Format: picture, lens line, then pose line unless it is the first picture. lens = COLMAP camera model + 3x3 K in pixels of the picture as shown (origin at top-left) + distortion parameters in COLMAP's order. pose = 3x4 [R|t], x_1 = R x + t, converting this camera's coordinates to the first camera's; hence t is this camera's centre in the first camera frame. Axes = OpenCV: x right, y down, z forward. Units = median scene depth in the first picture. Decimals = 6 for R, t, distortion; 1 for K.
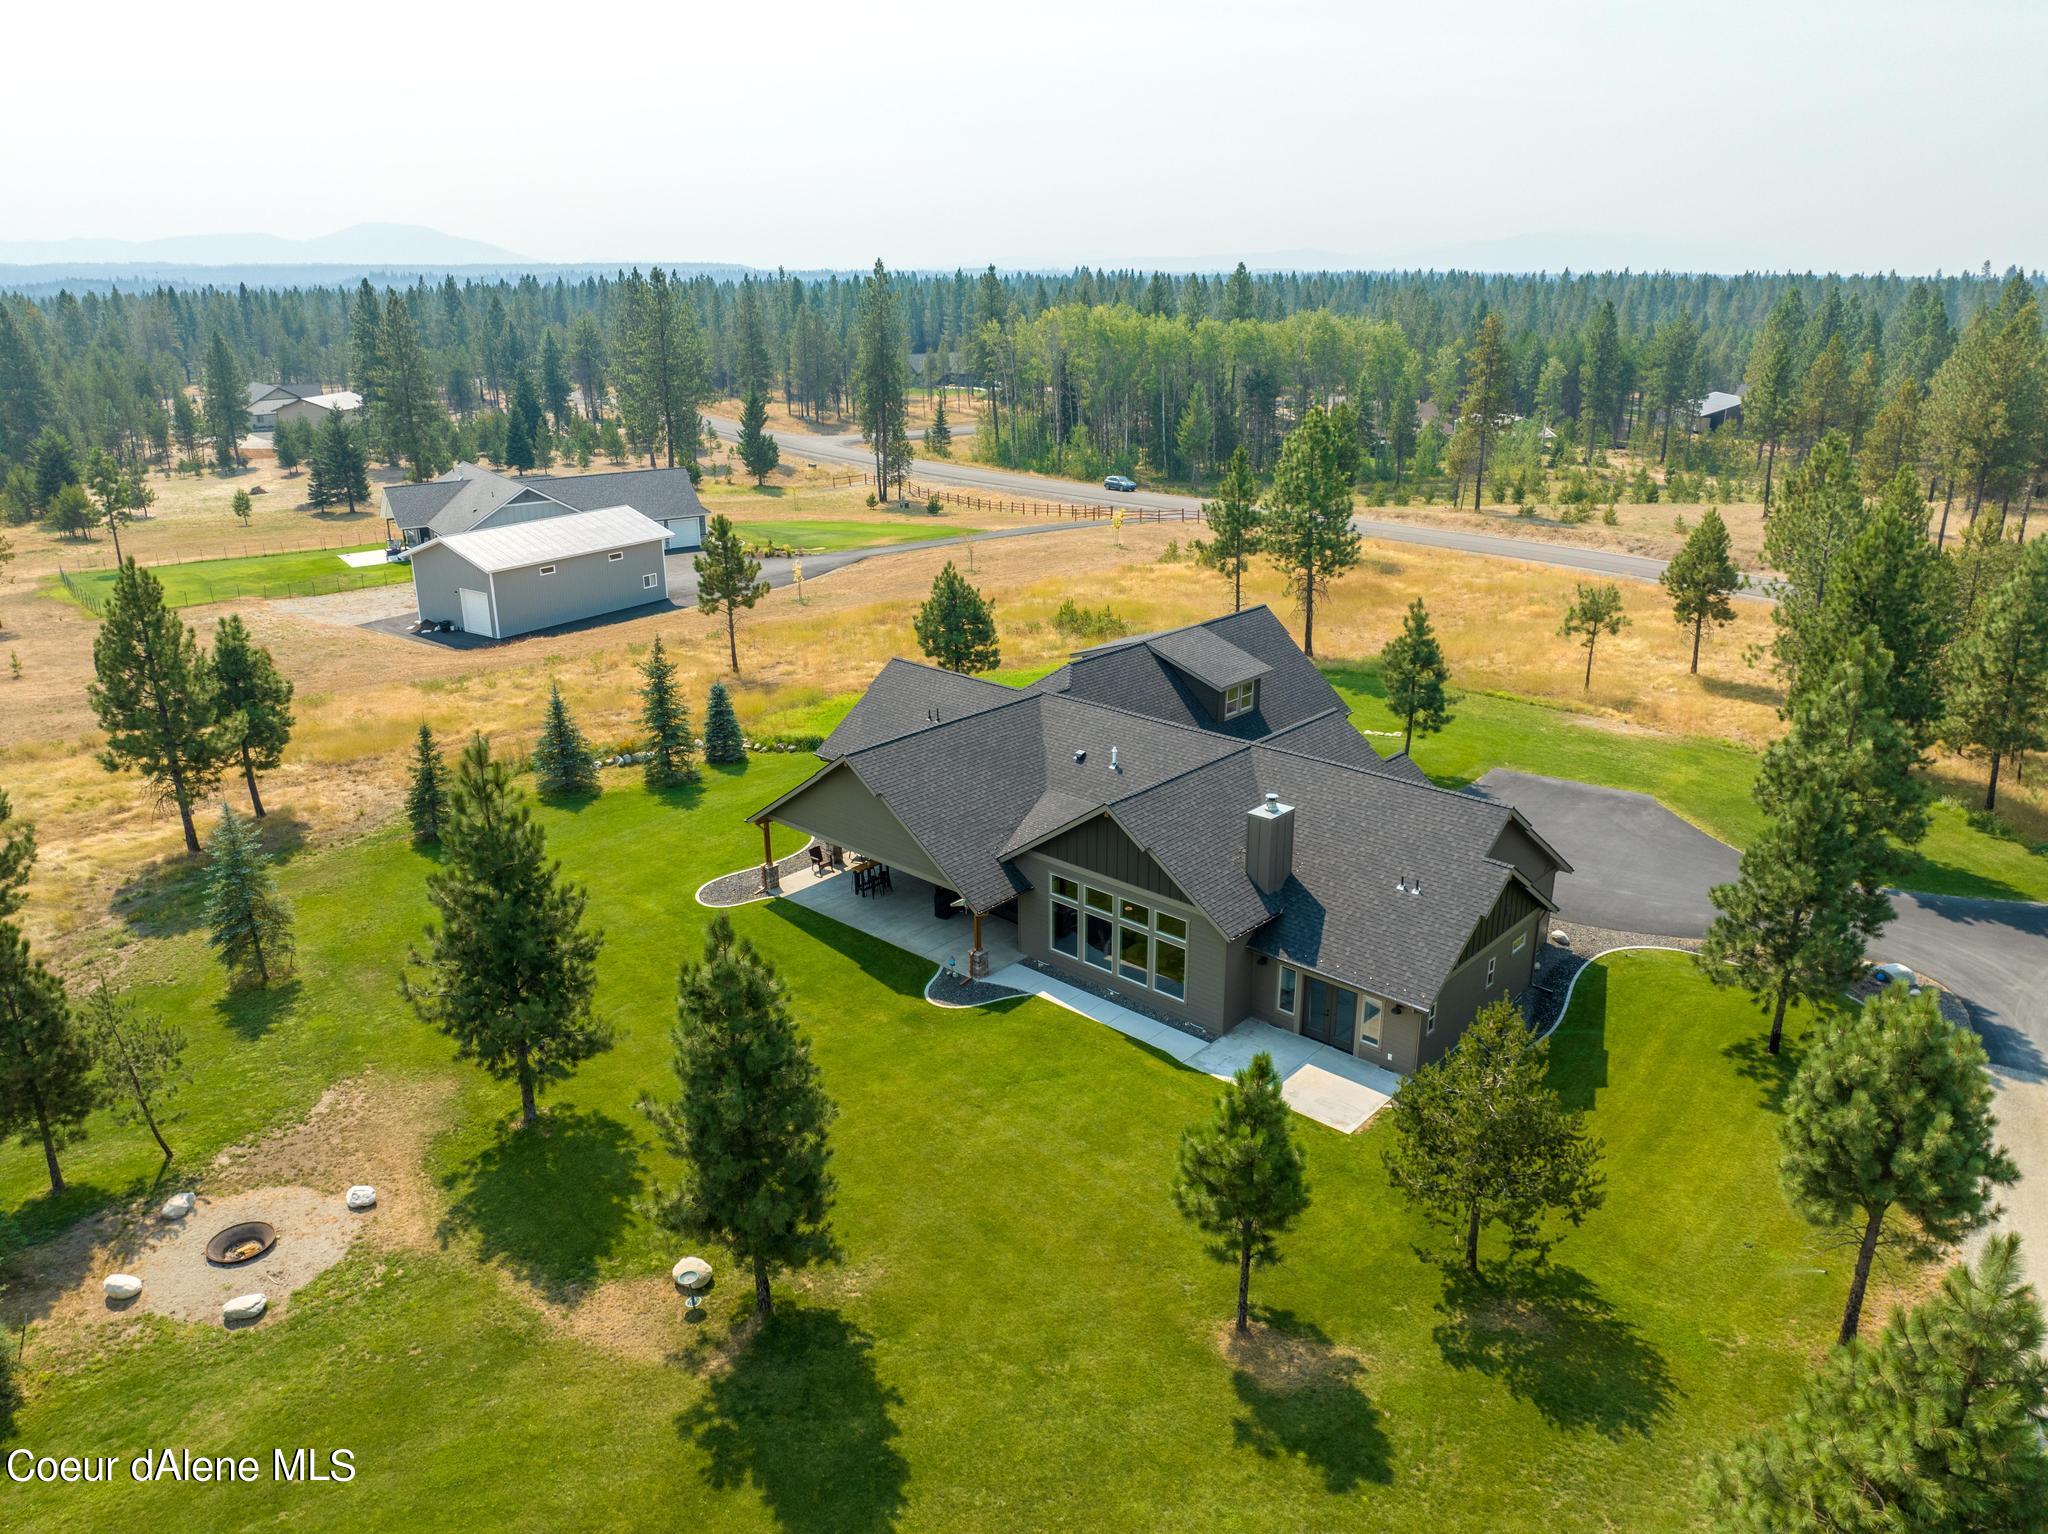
lens RADIAL K [[1440.8, 0, 1033.0], [0, 1440.8, 769.7], [0, 0, 1]] dist [-0.046303, 0.009800]
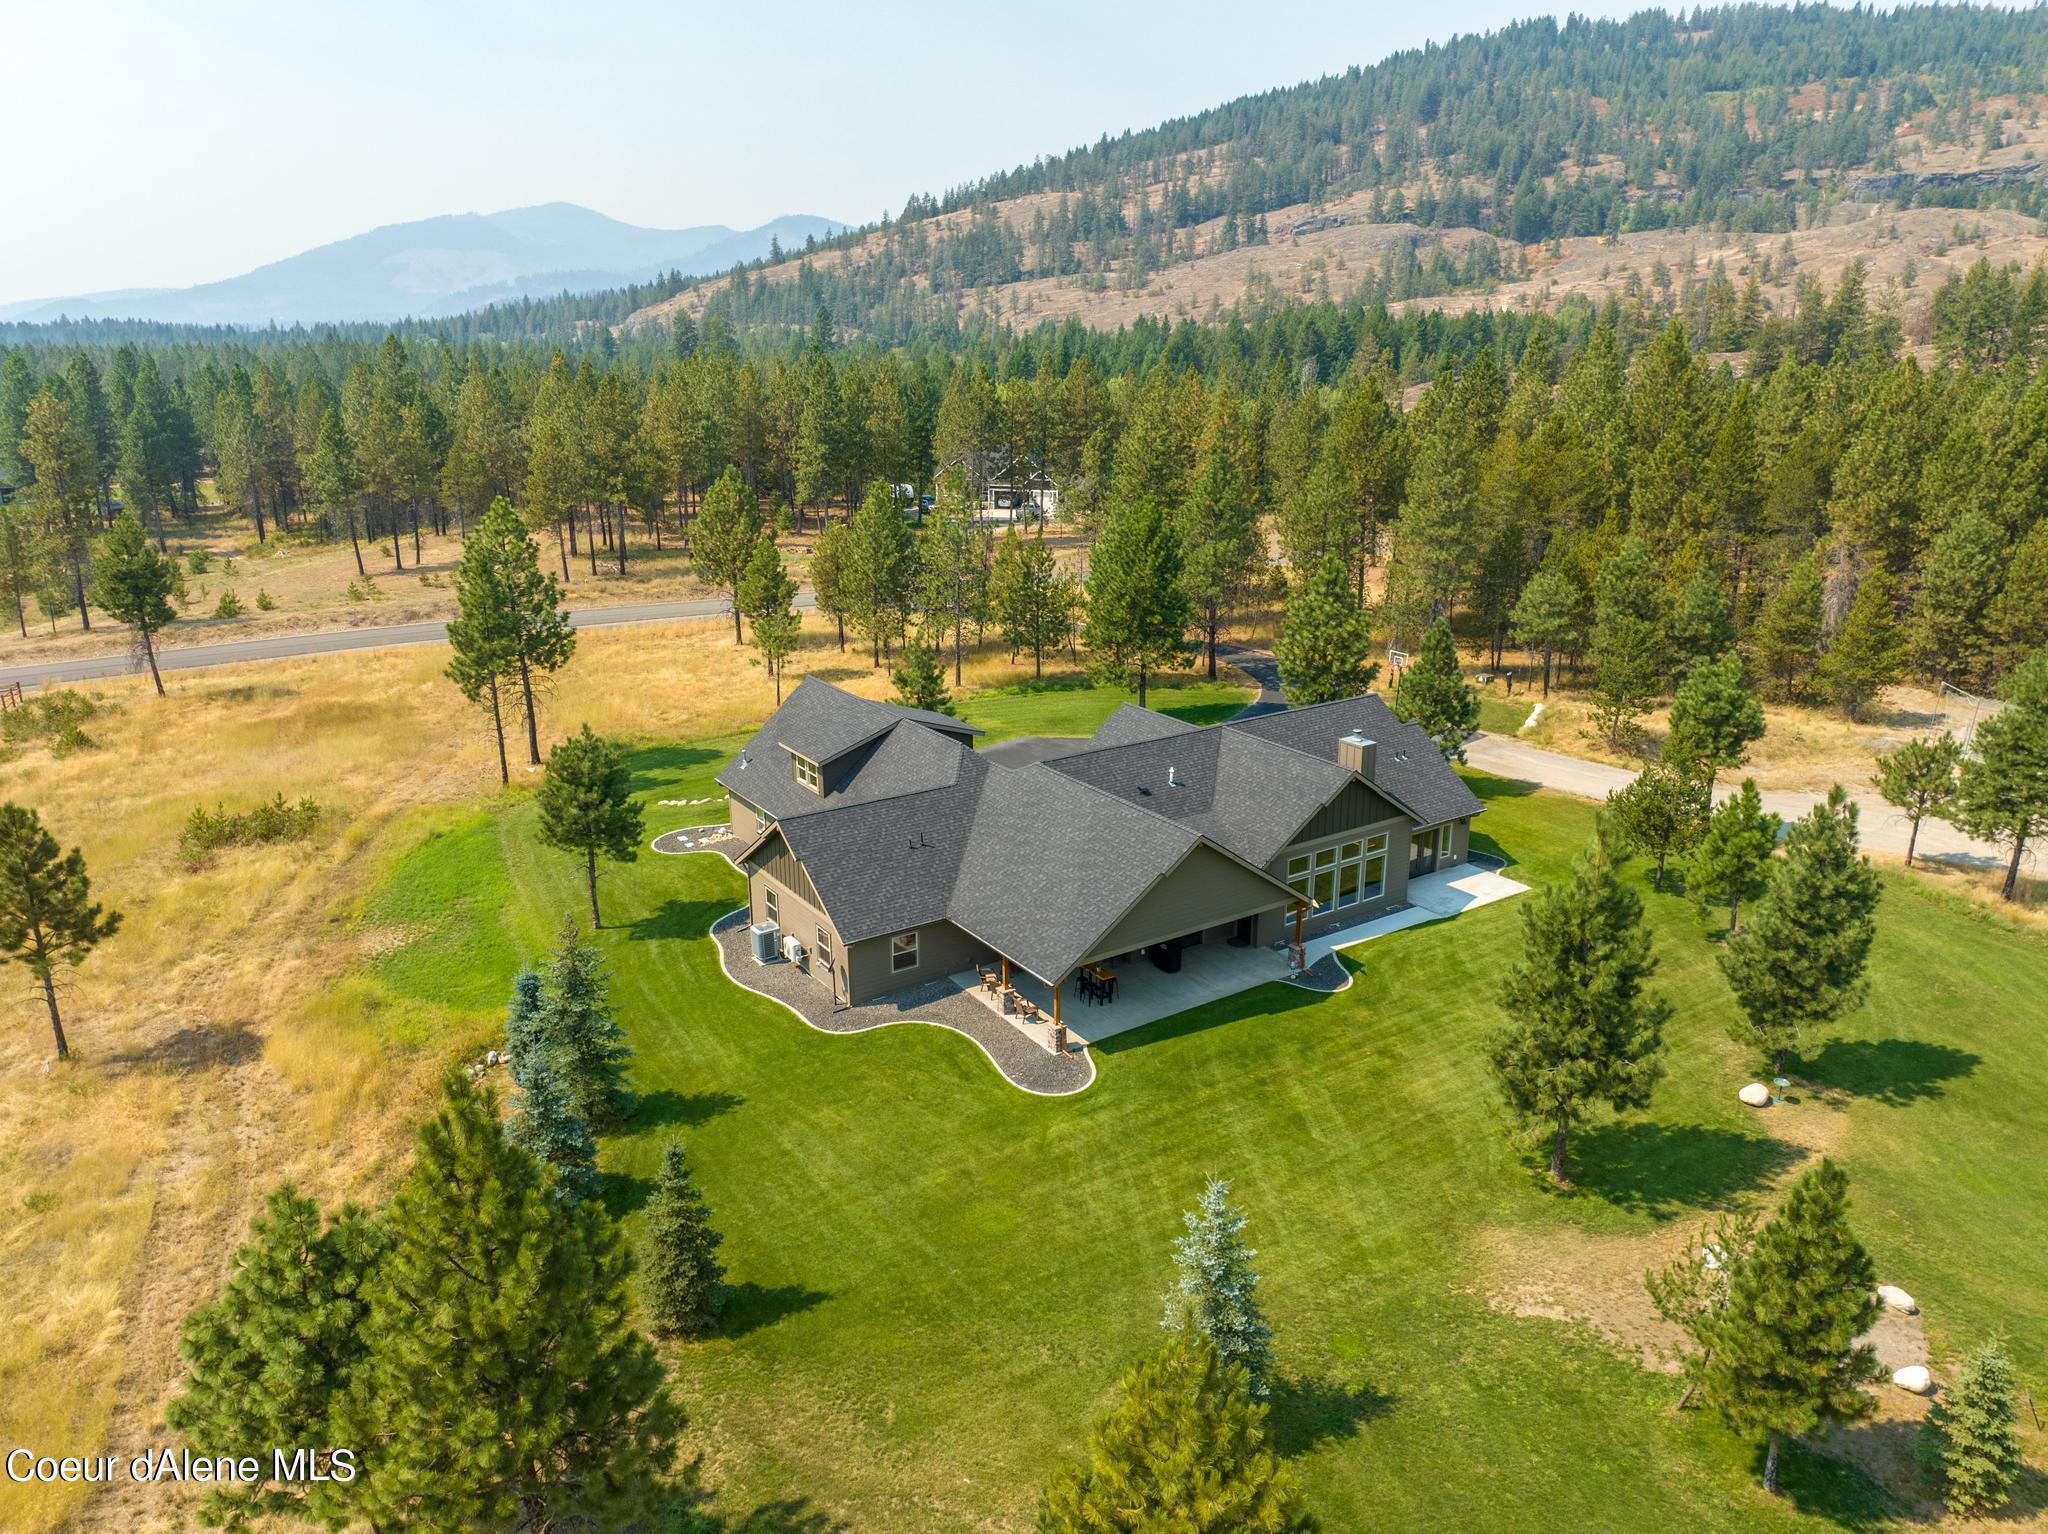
lens RADIAL K [[1452.2, 0, 1032.9], [0, 1452.2, 762.8], [0, 0, 1]] dist [-0.041631, -0.001301]
pose [[0.243457, -0.286070, 0.926765, -1.315493], [0.331059, 0.922639, 0.197829, -0.360381], [-0.911663, 0.258651, 0.319329, 0.930719]]
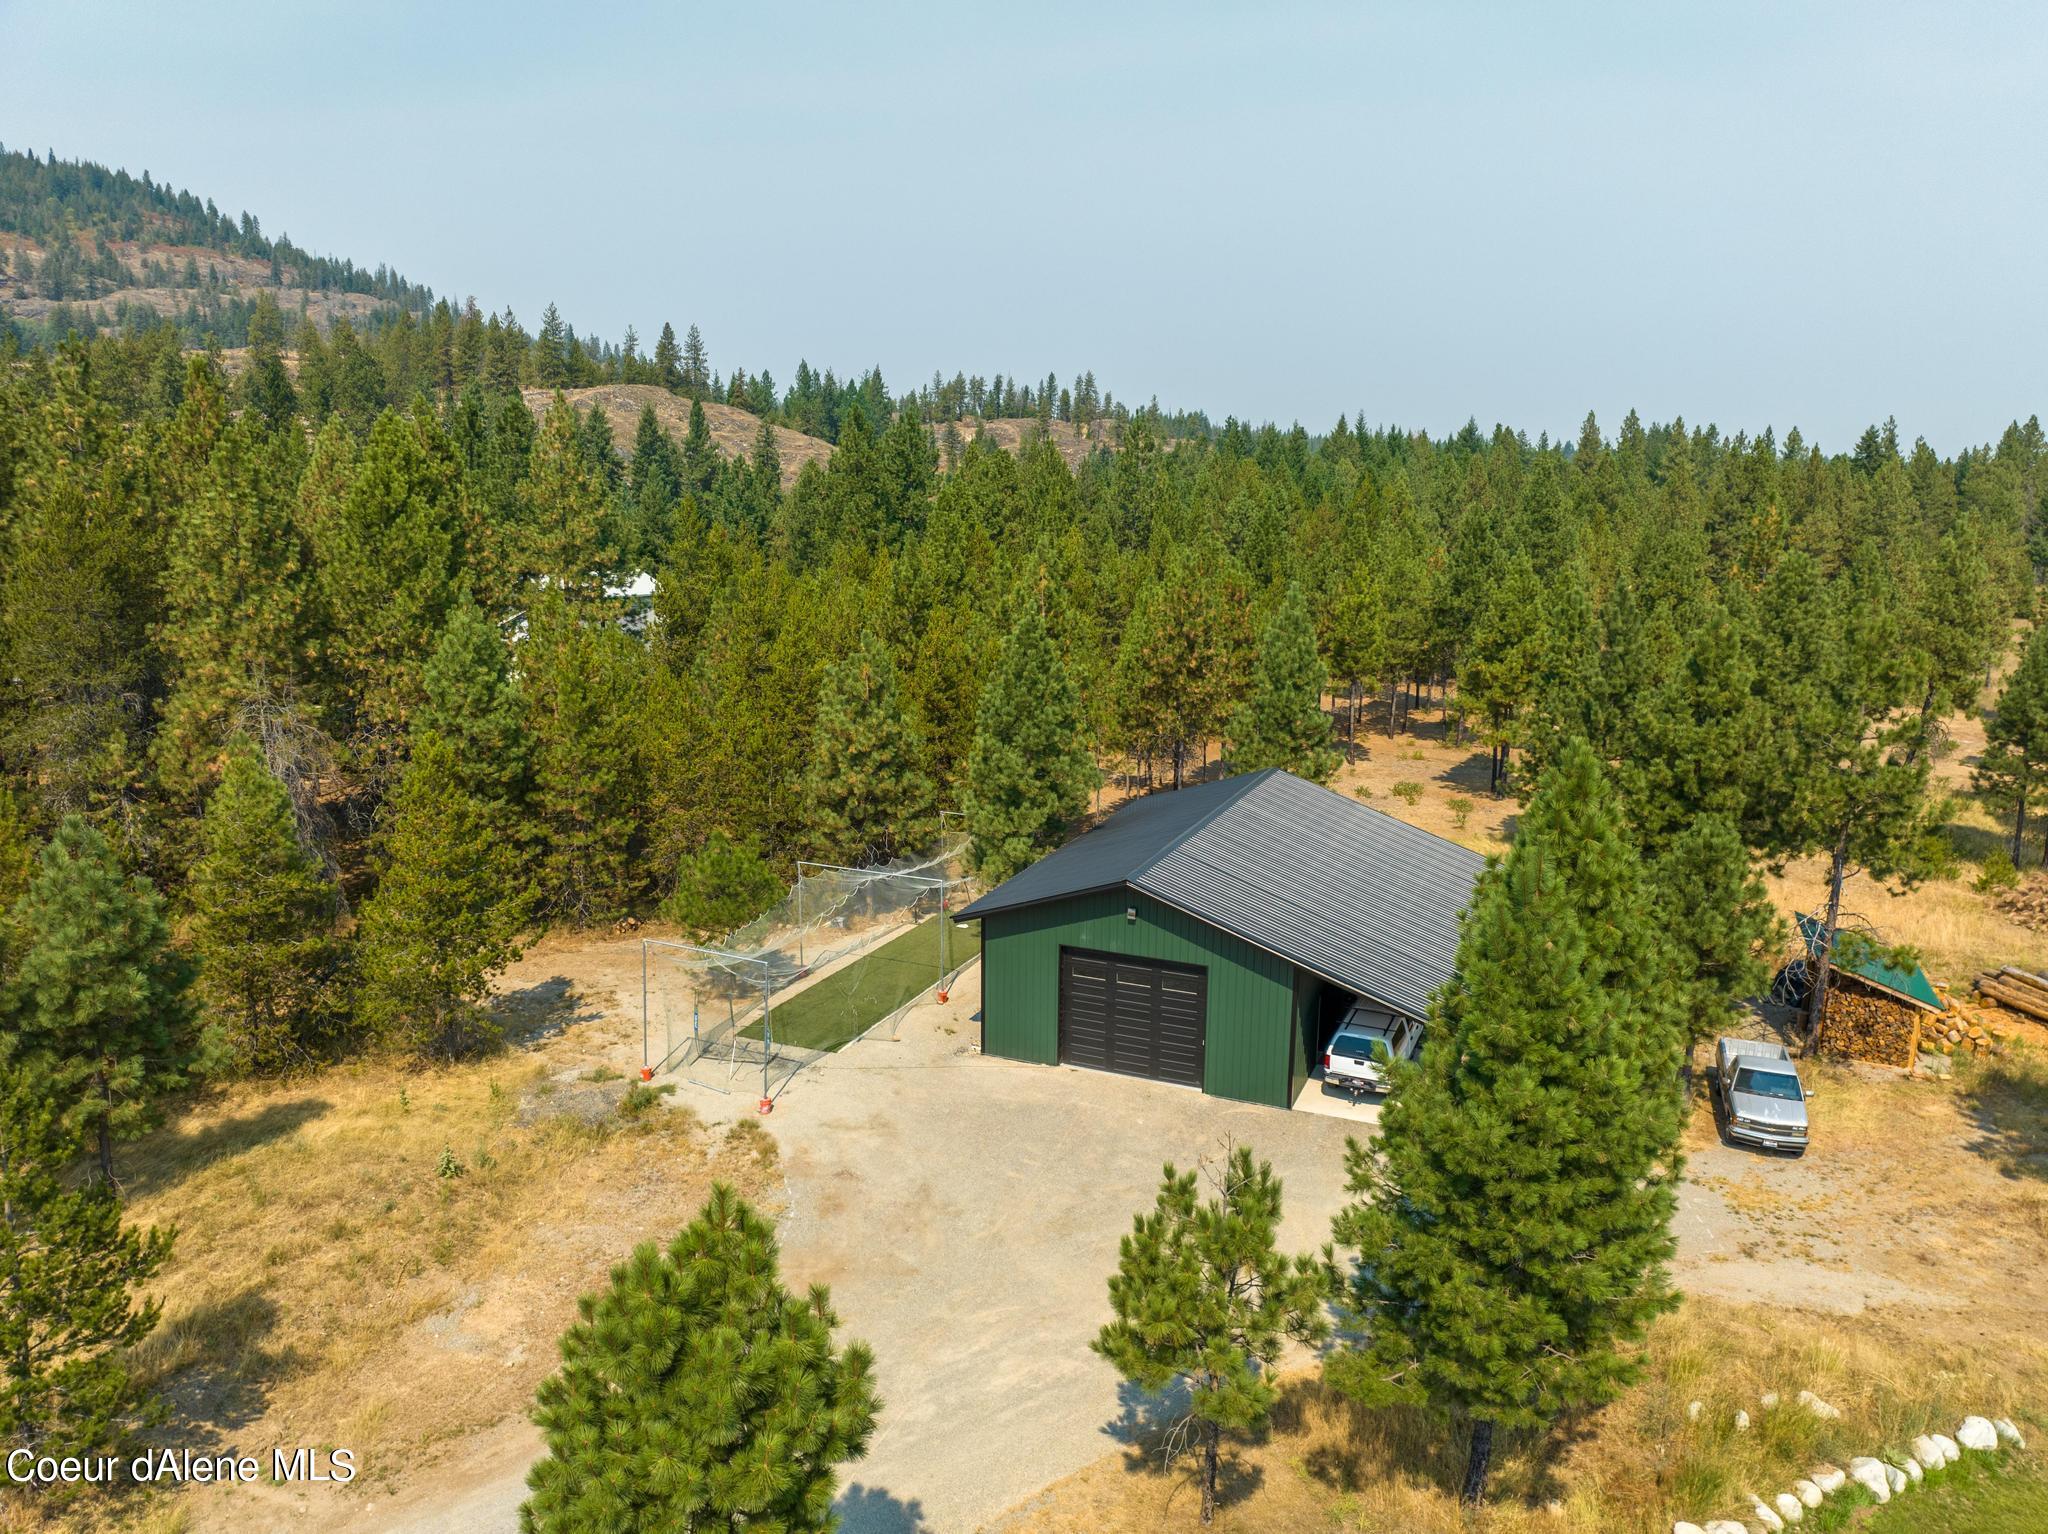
lens RADIAL K [[1440.8, 0, 1033.0], [0, 1440.8, 769.7], [0, 0, 1]] dist [-0.046303, 0.009800]
pose [[-0.837862, -0.120428, 0.532433, 0.181406], [0.172858, 0.866638, 0.468037, -0.160248], [-0.517792, 0.484186, -0.705306, 0.877278]]
